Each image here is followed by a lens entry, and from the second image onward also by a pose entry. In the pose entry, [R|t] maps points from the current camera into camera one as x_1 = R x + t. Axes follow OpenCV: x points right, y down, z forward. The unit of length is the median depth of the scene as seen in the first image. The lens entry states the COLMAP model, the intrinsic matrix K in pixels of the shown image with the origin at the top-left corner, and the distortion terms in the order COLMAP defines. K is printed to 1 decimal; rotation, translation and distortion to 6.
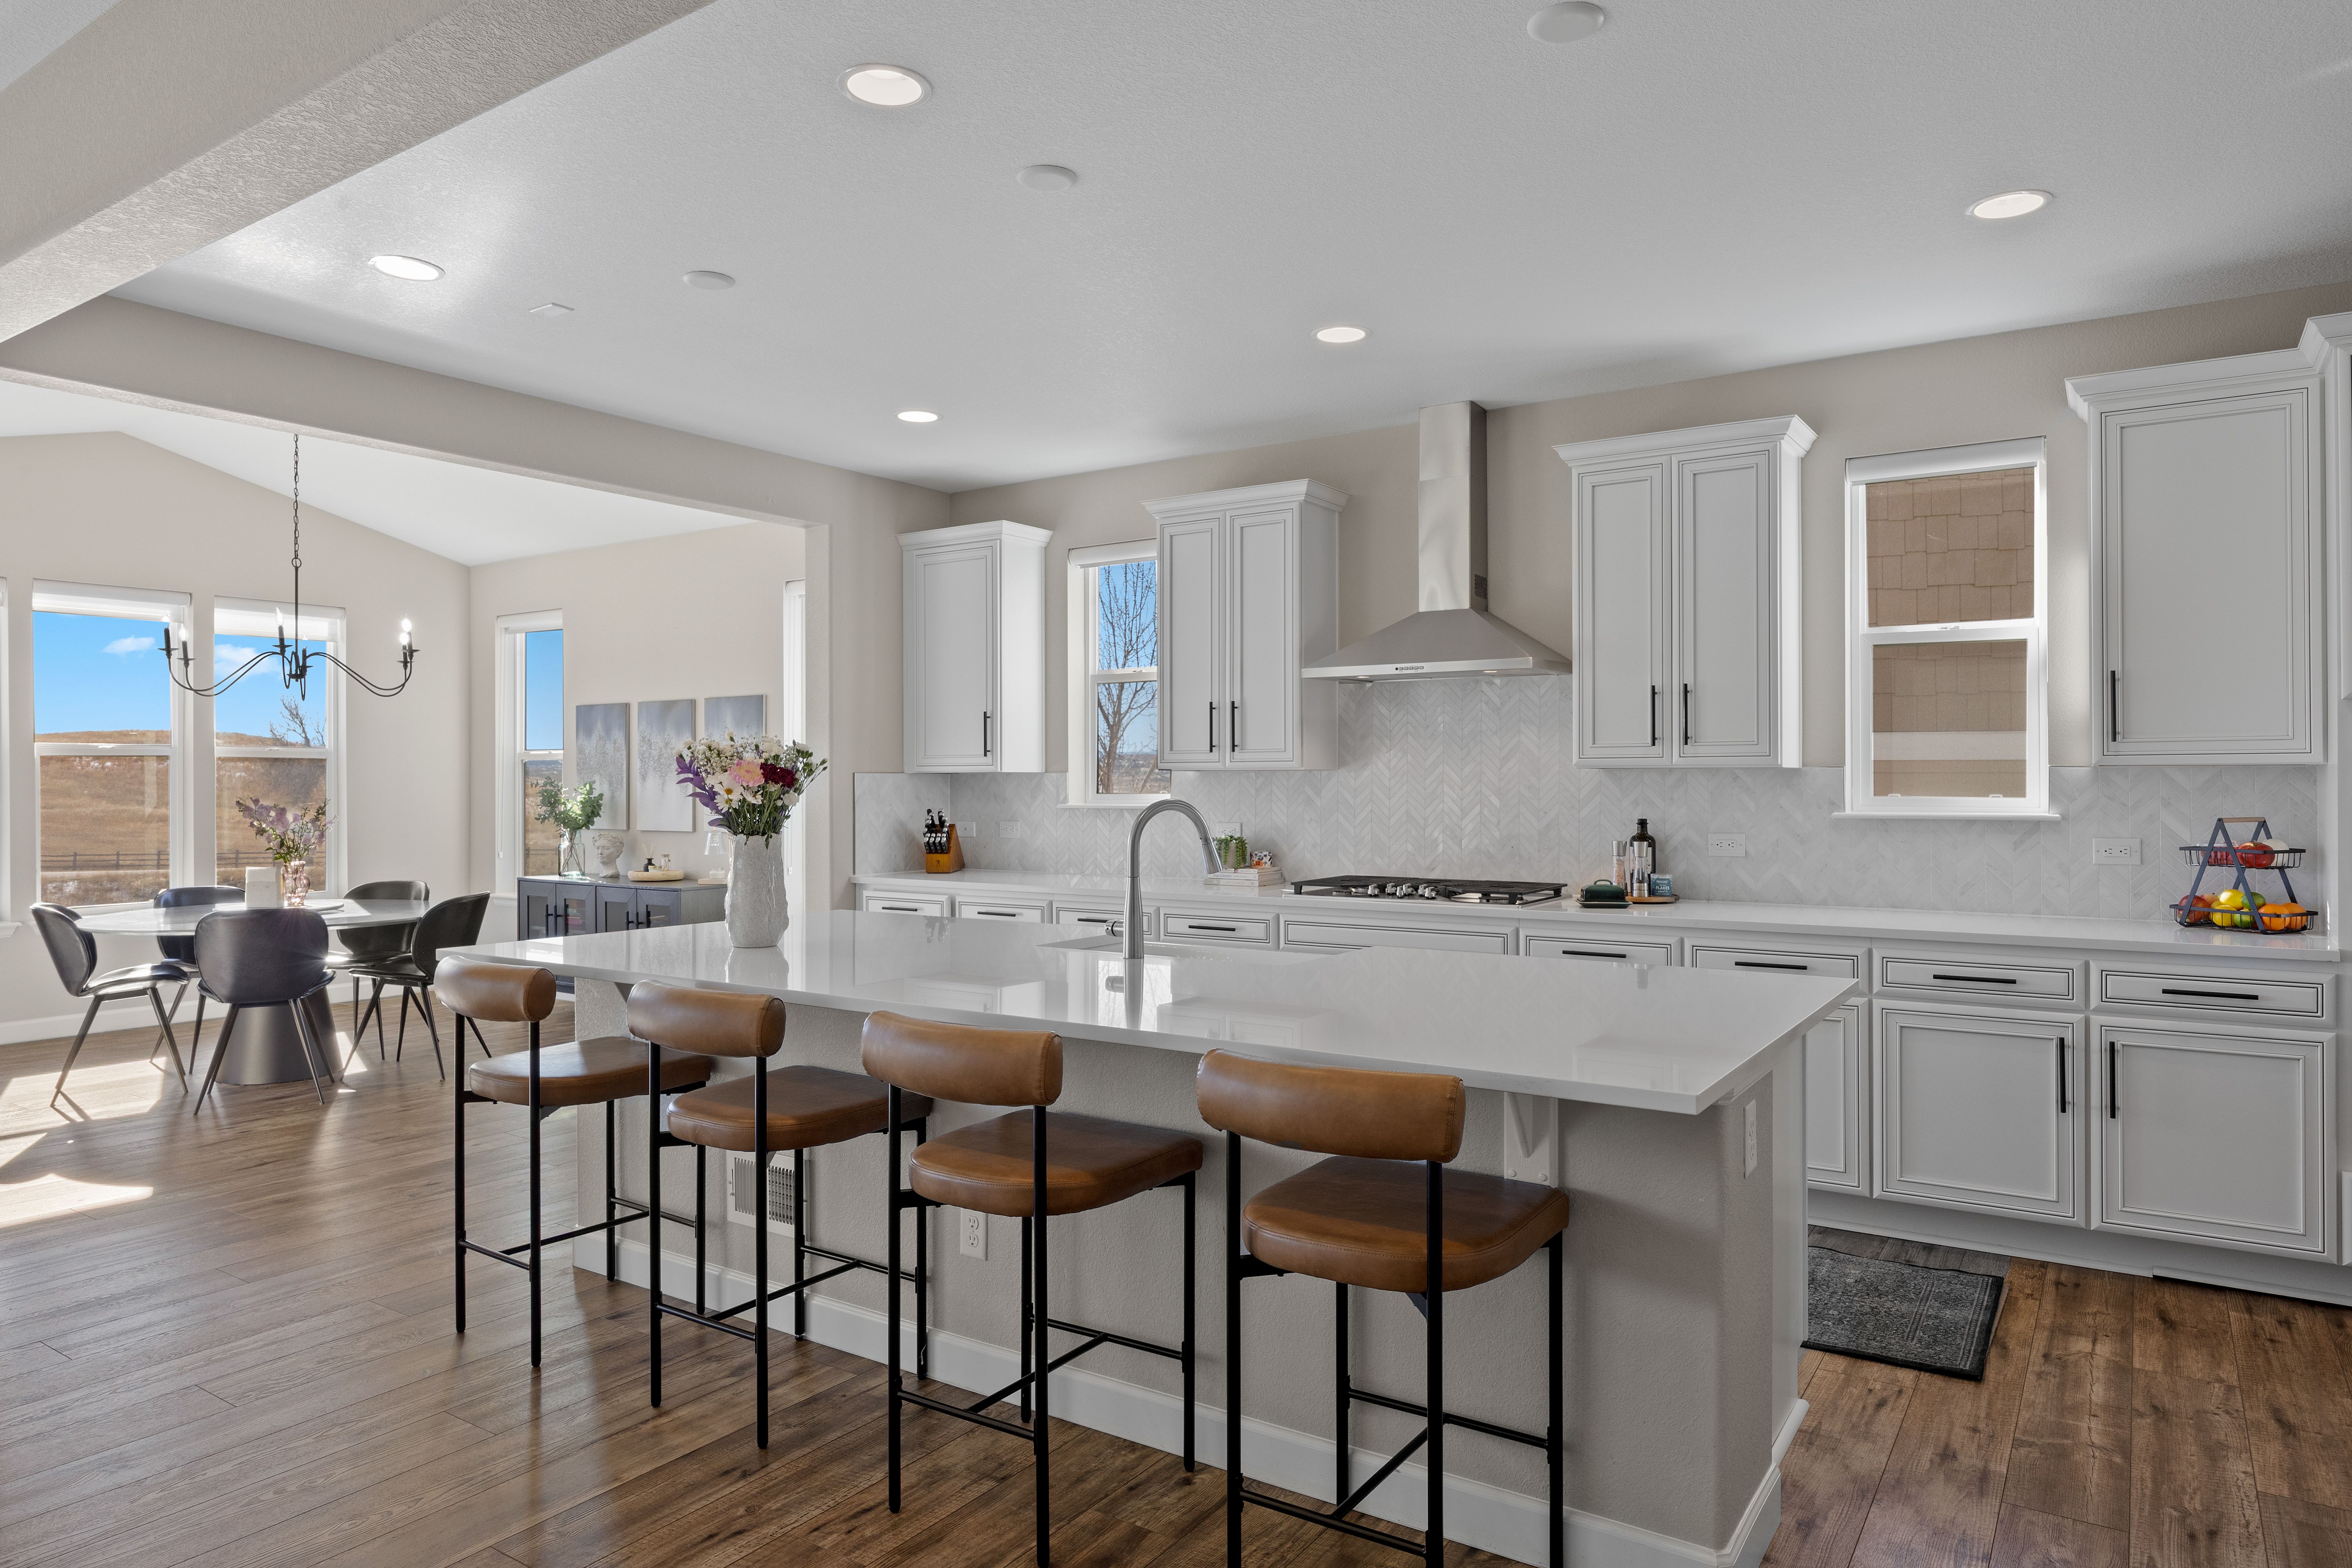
lens RADIAL K [[1417.6, 0, 1226.4], [0, 1417.6, 854.0], [0, 0, 1]] dist [-0.051464, 0.000039]
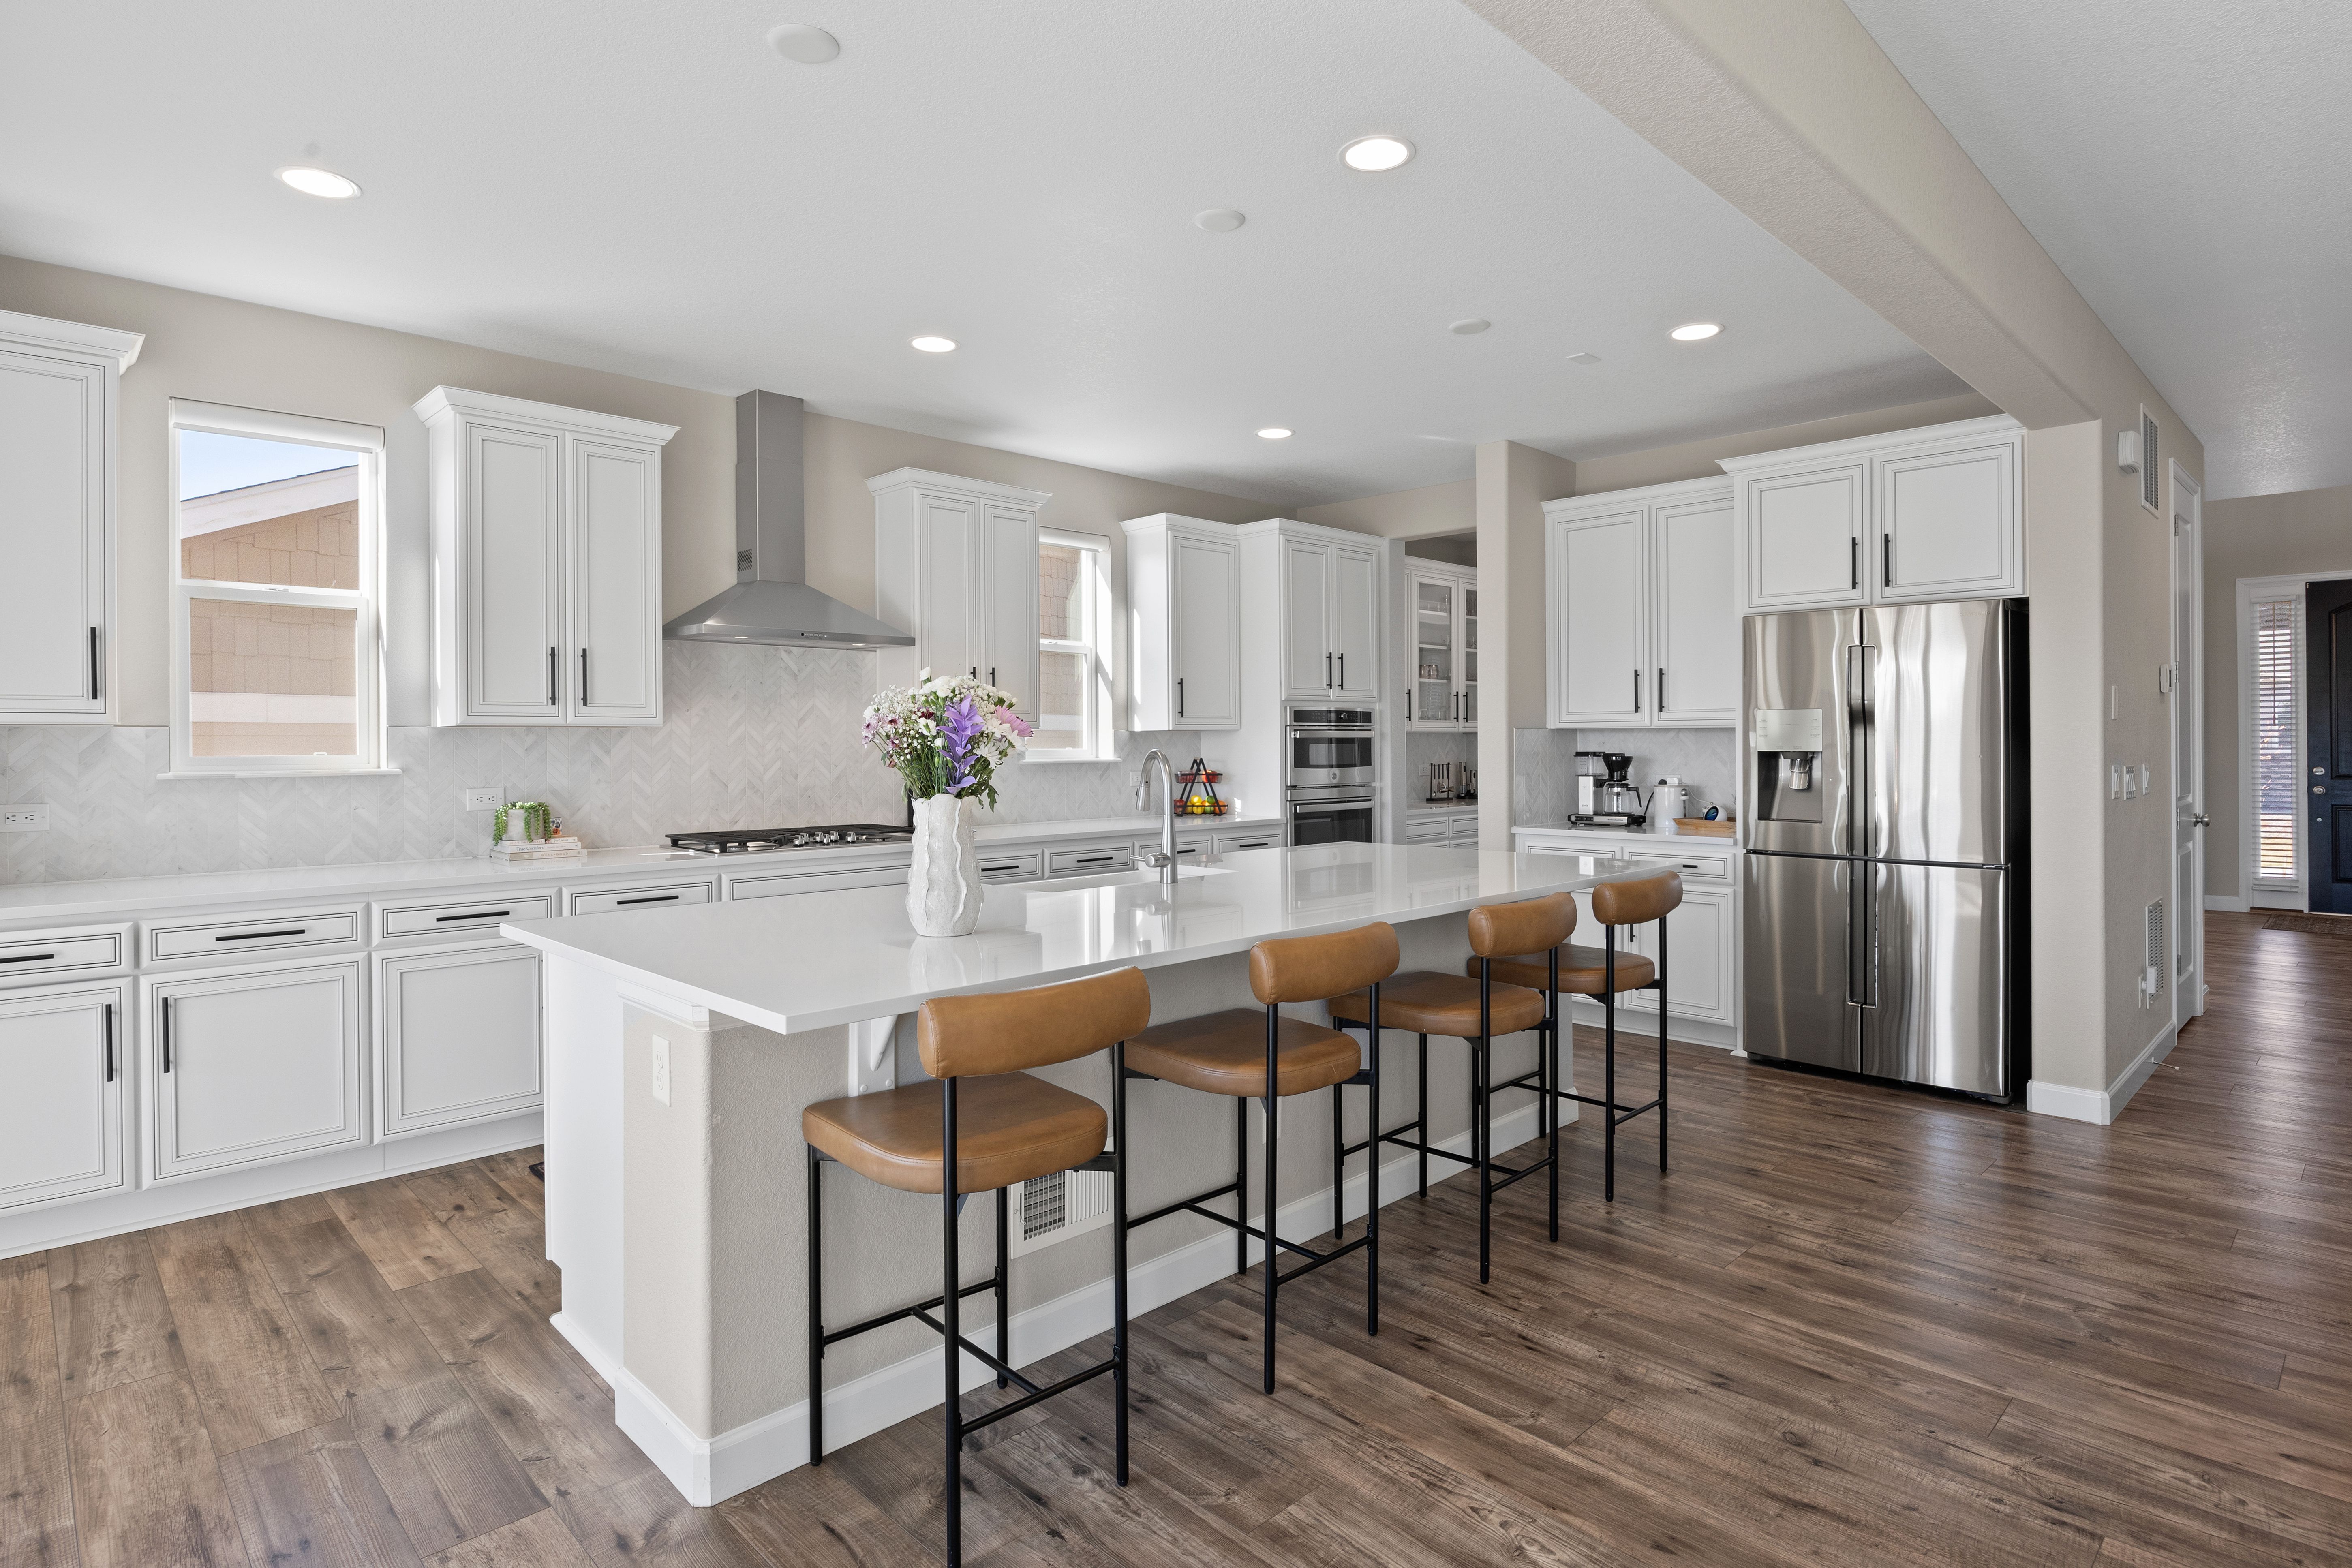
lens RADIAL K [[1231.7, 0, 1205.0], [0, 1231.7, 743.0], [0, 0, 1]] dist [0.005544, -0.000371]
pose [[0.219598, -0.001795, 0.975589, -0.685475], [0.051230, 0.998640, -0.009694, -0.021732], [-0.974244, 0.052108, 0.219391, 0.463551]]
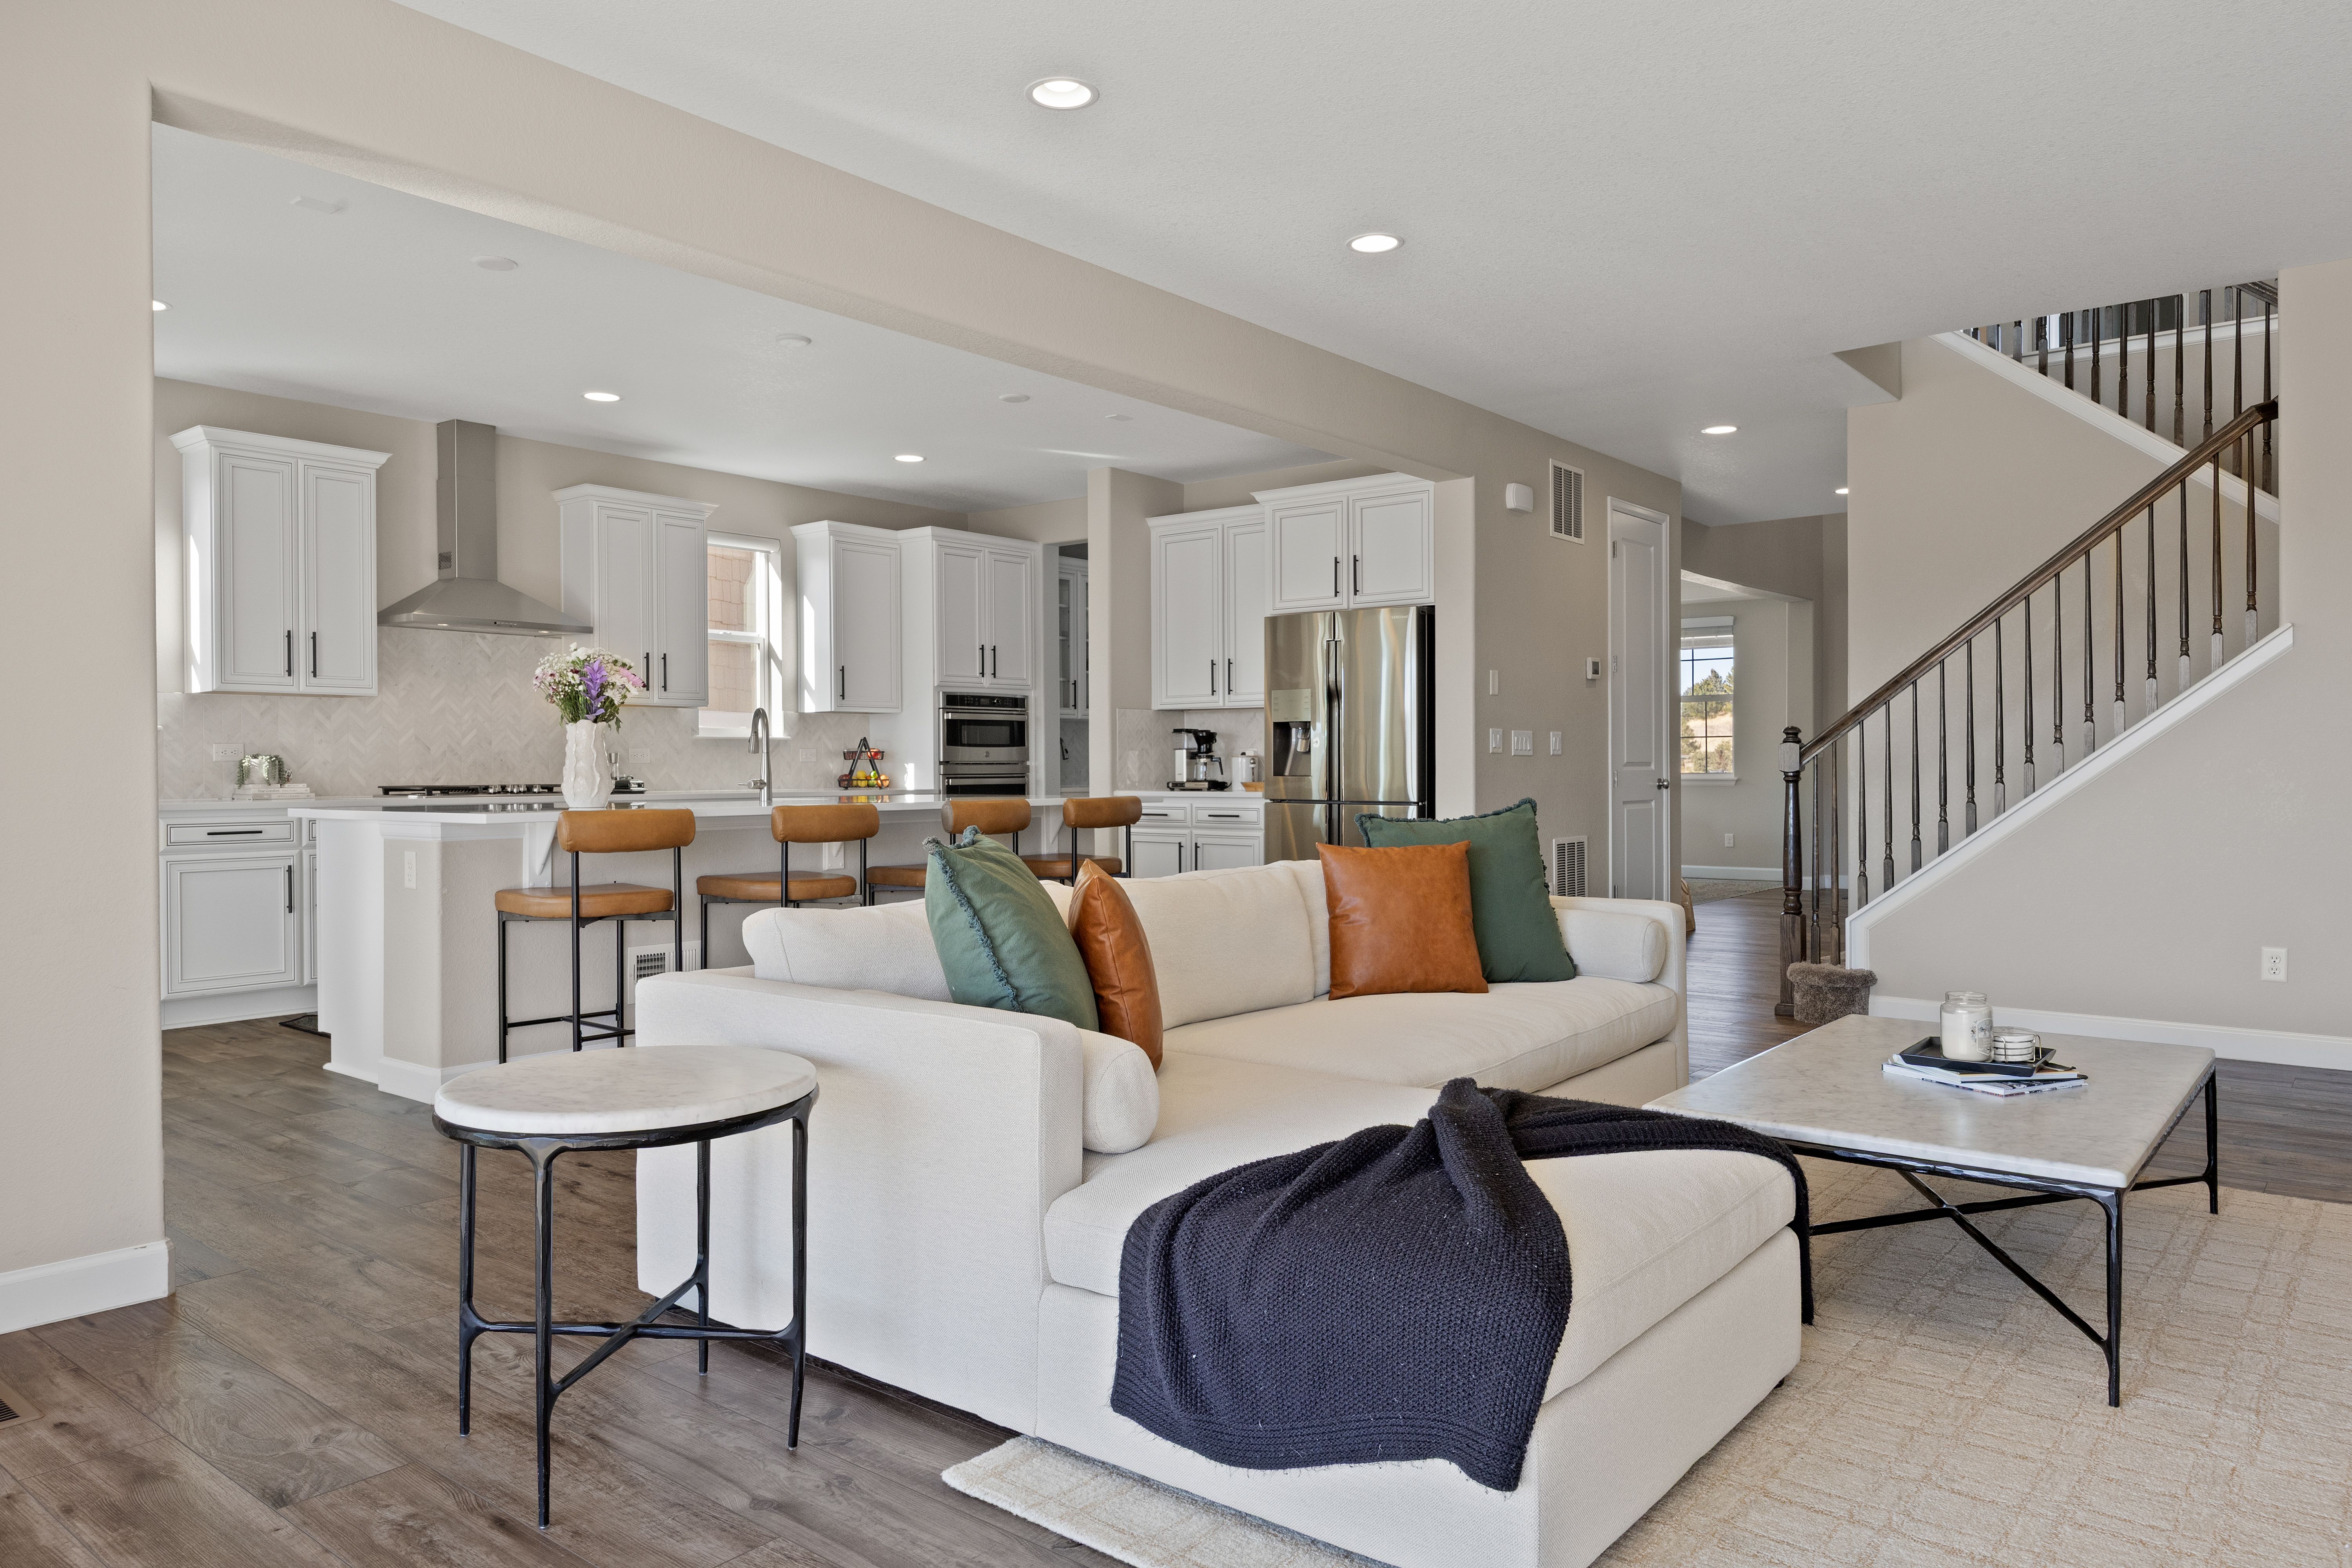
lens RADIAL K [[1531.1, 0, 1180.7], [0, 1531.1, 774.4], [0, 0, 1]] dist [0.013789, -0.001844]
pose [[0.117511, -0.006361, 0.993051, -1.155631], [0.051013, 0.998698, 0.000361, 0.040256], [-0.991760, 0.050616, 0.117683, 0.185771]]
